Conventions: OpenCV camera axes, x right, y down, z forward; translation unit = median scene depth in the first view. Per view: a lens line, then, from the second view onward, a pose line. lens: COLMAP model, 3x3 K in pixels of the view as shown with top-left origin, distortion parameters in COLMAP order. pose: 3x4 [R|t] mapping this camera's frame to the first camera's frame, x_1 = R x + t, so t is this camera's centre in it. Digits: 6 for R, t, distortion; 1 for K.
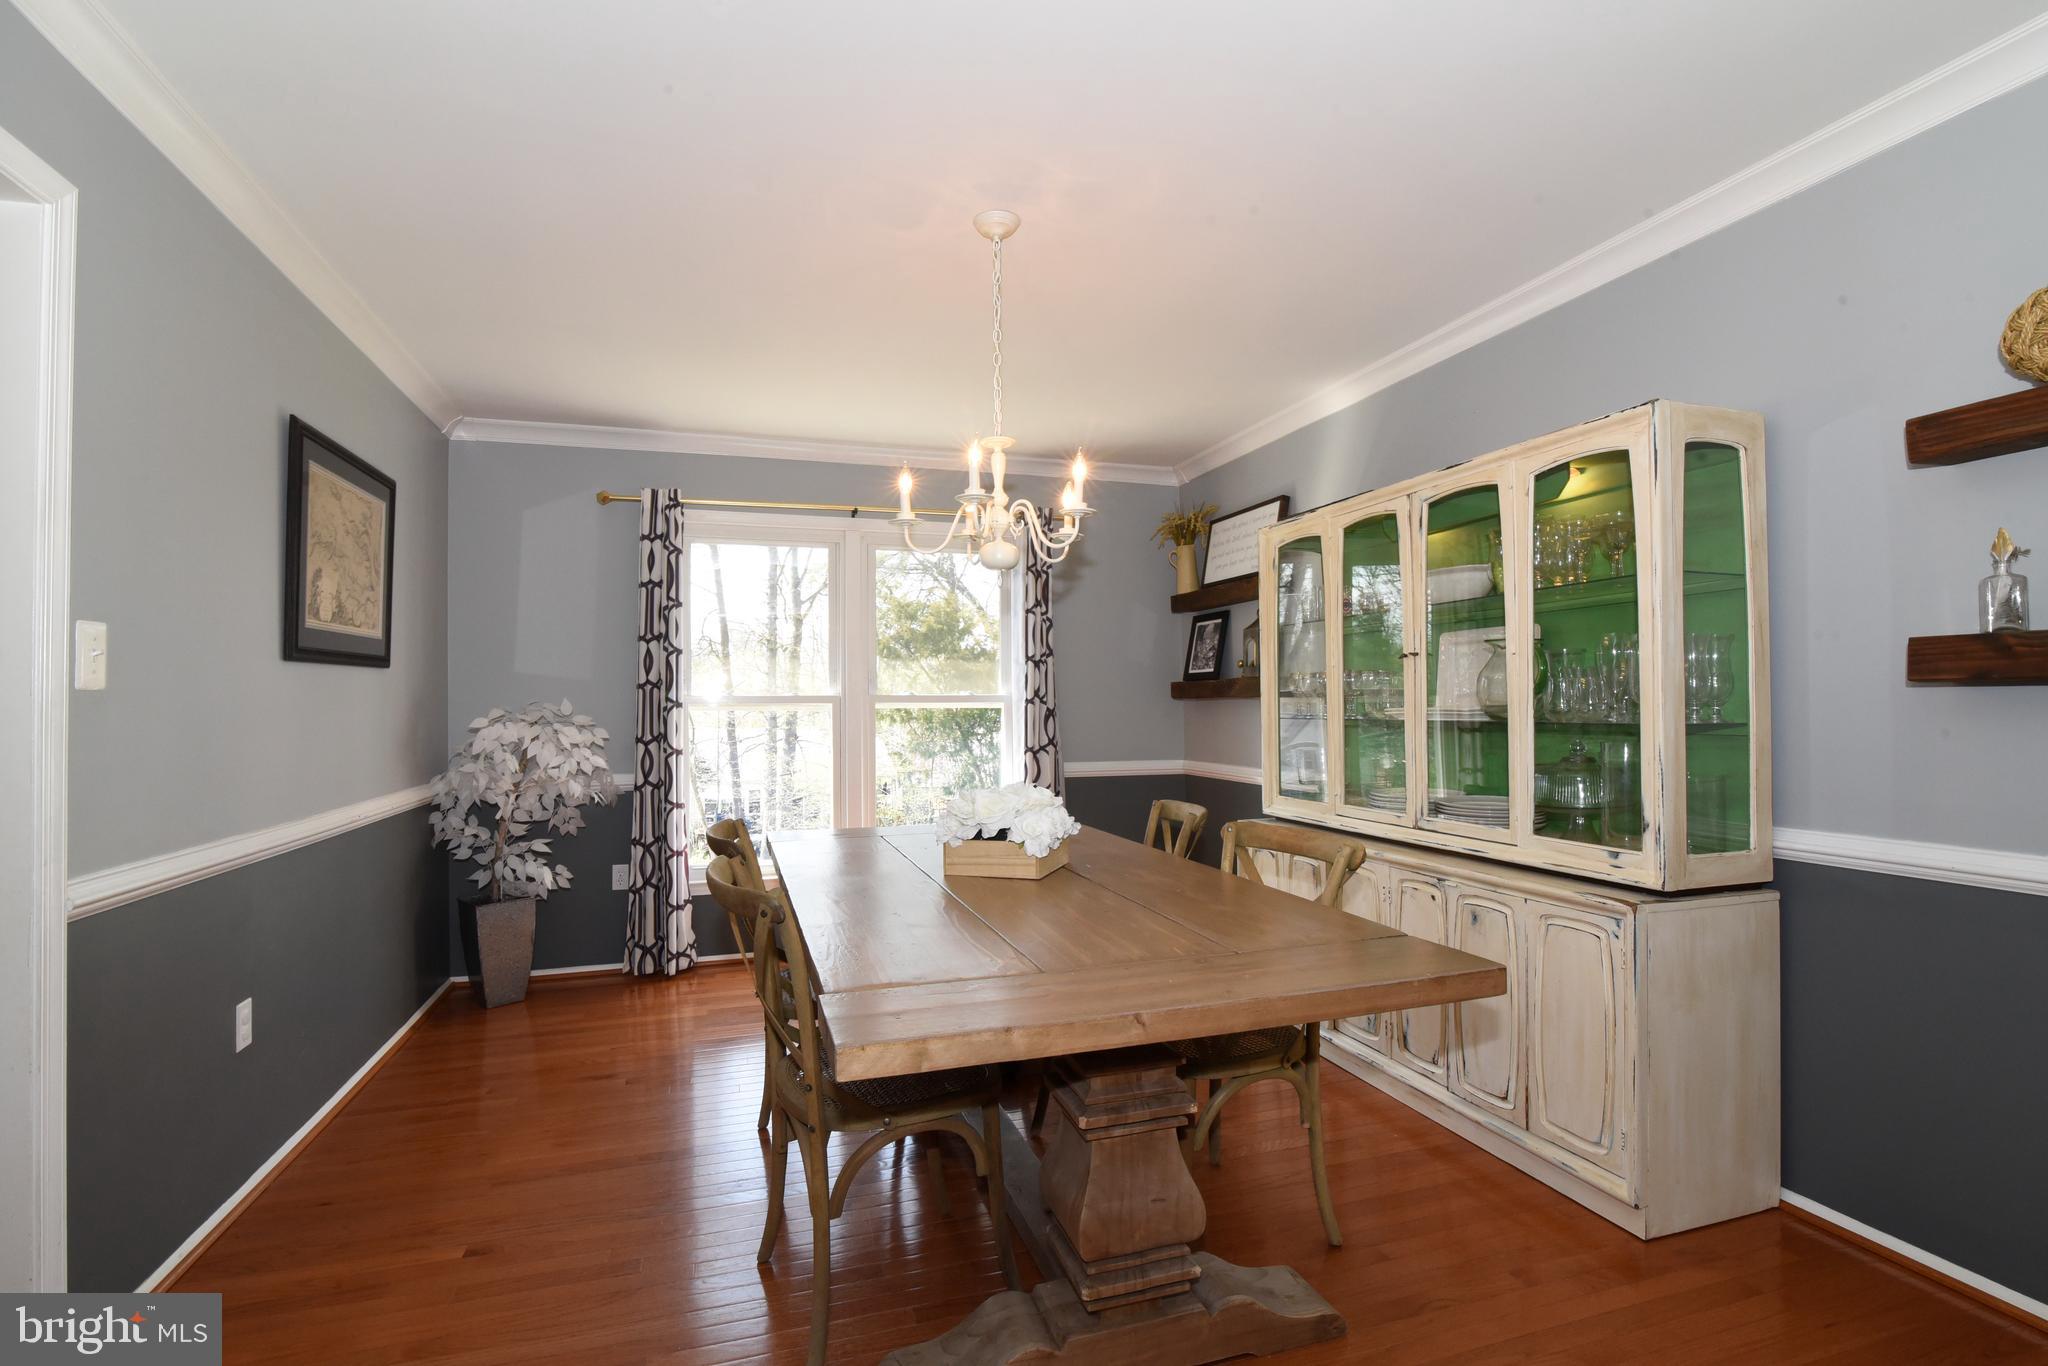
lens RADIAL K [[945.1, 0, 1017.8], [0, 945.1, 685.0], [0, 0, 1]] dist [-0.017758, 0.000561]
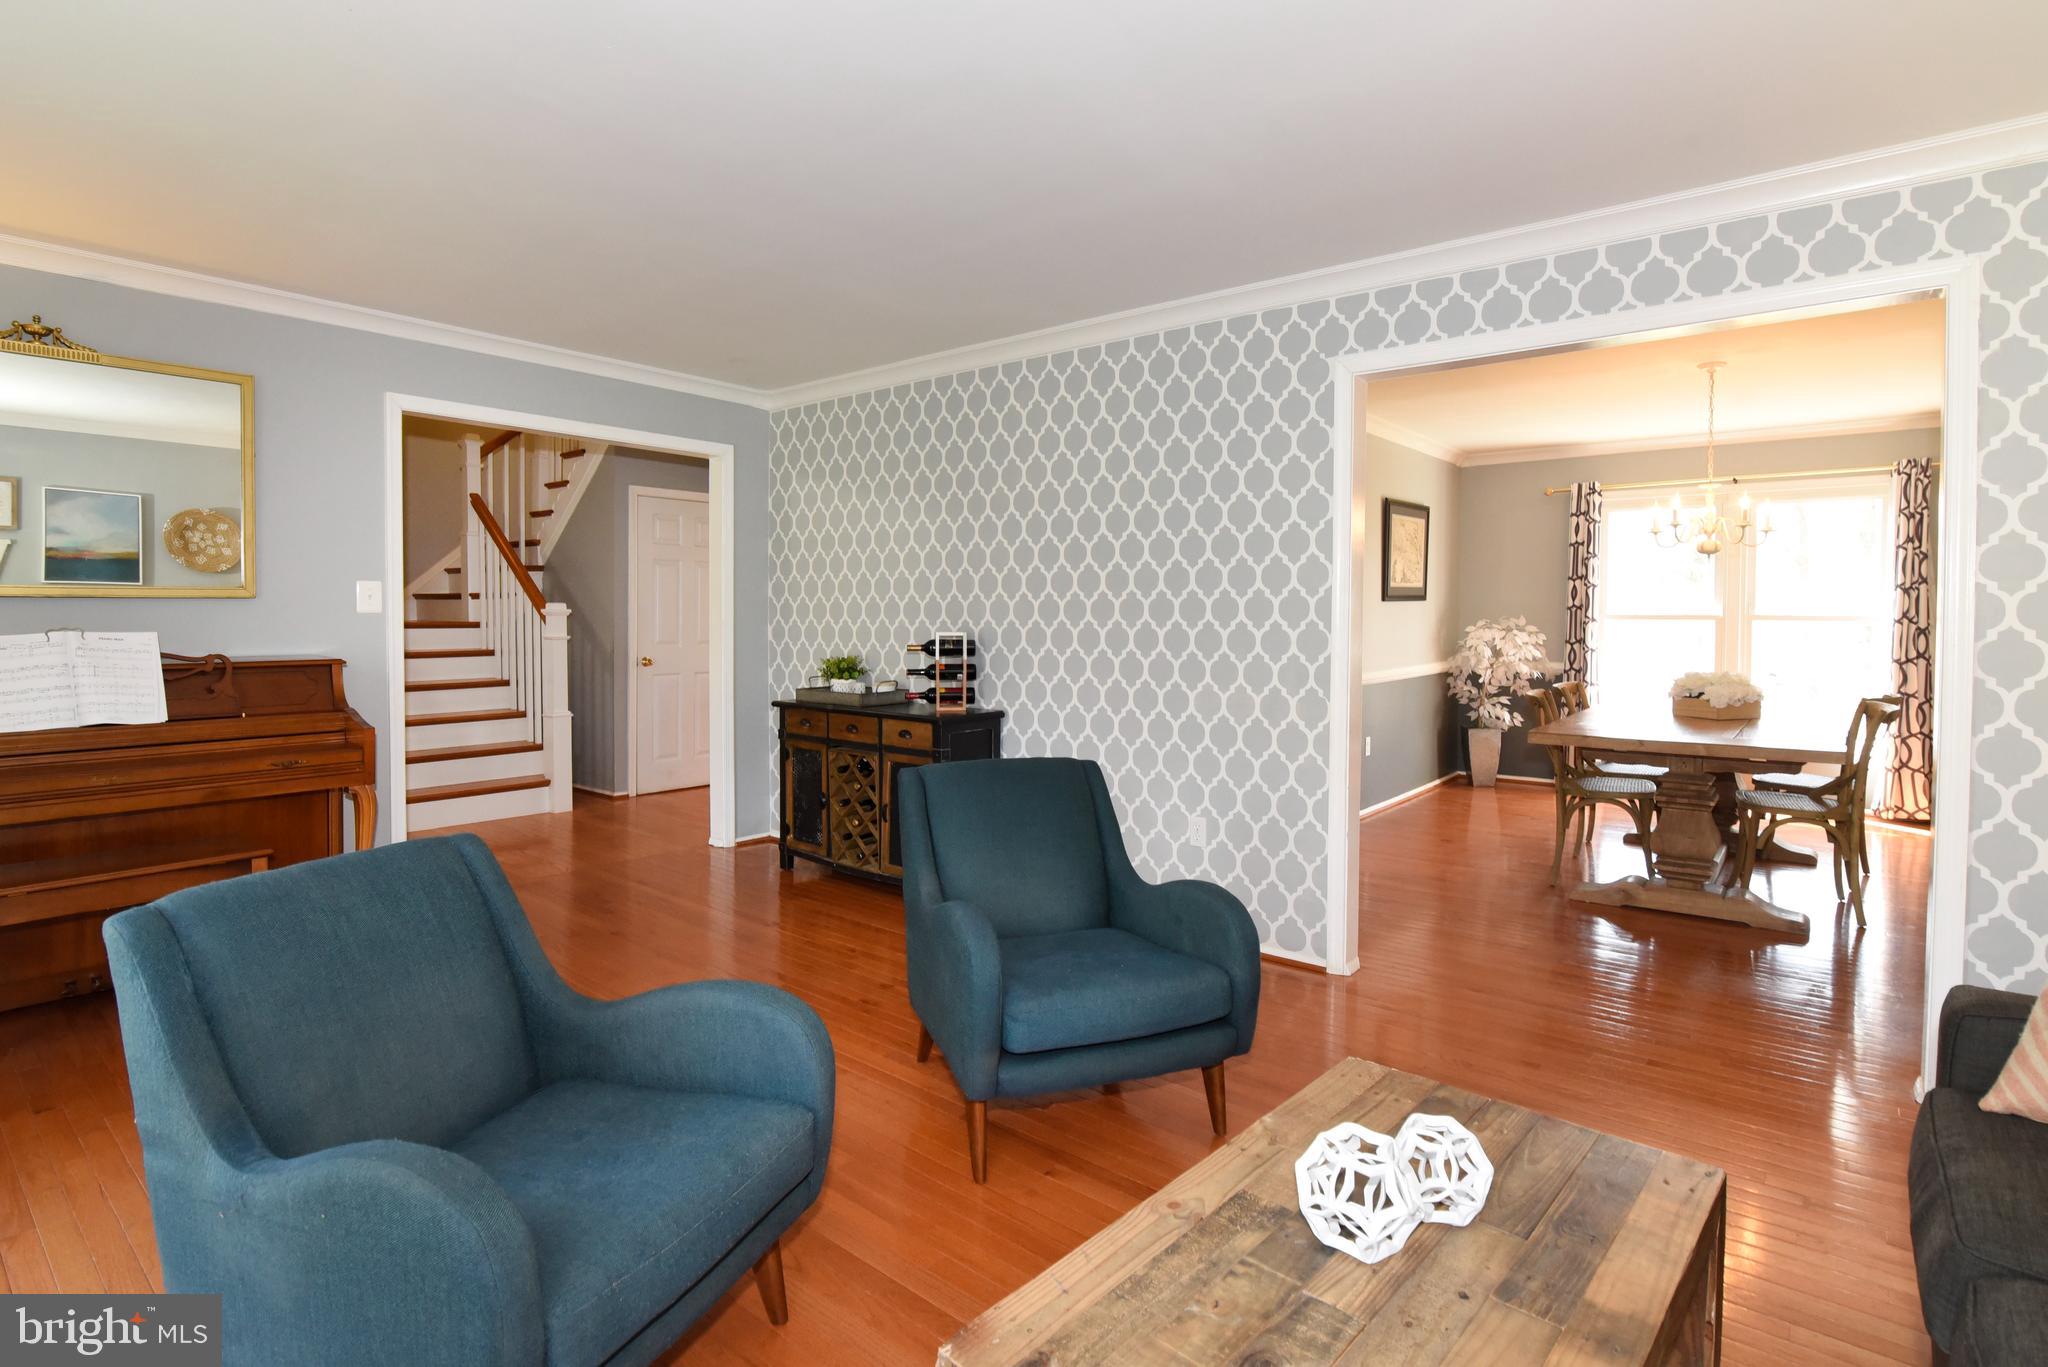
lens RADIAL K [[993.3, 0, 1029.8], [0, 993.3, 640.4], [0, 0, 1]] dist [-0.019965, 0.000299]
pose [[0.542665, 0.029072, -0.839446, 0.552051], [0.007575, 0.999191, 0.039501, -0.019571], [0.839915, -0.027794, 0.542006, -0.732888]]
